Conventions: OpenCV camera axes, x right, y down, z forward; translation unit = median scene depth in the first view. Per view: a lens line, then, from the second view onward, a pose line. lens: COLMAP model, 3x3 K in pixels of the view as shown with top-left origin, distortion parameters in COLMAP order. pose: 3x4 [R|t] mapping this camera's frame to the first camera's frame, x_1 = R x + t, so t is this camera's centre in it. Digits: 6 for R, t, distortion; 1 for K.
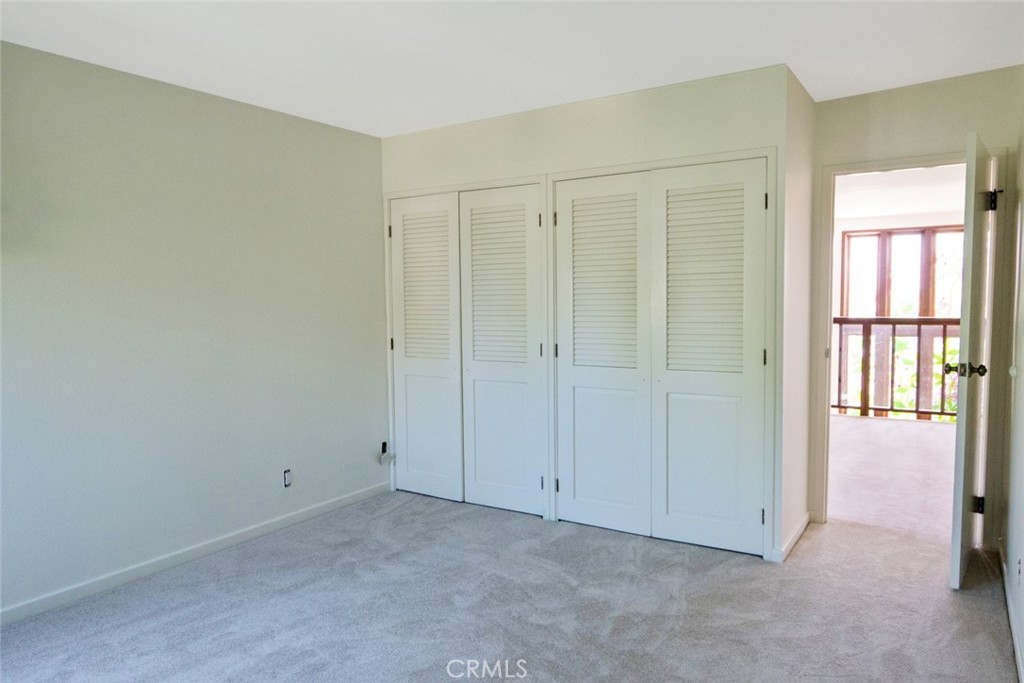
lens RADIAL K [[719.7, 0, 512.0], [0, 719.7, 341.5], [0, 0, 1]] dist [-0.002005, -0.000413]
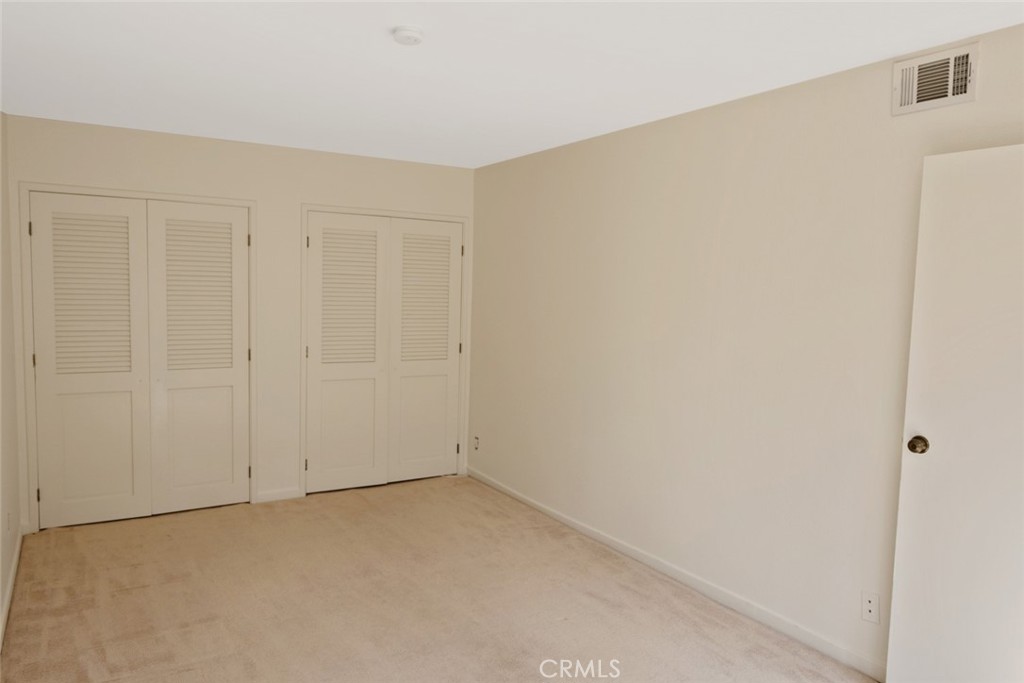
lens RADIAL K [[719.7, 0, 512.0], [0, 719.7, 341.5], [0, 0, 1]] dist [-0.002005, -0.000413]
pose [[0.451717, -0.053429, 0.890560, -0.730275], [0.041168, 0.998390, 0.039017, -0.031904], [-0.891211, 0.019038, 0.453190, 0.117431]]
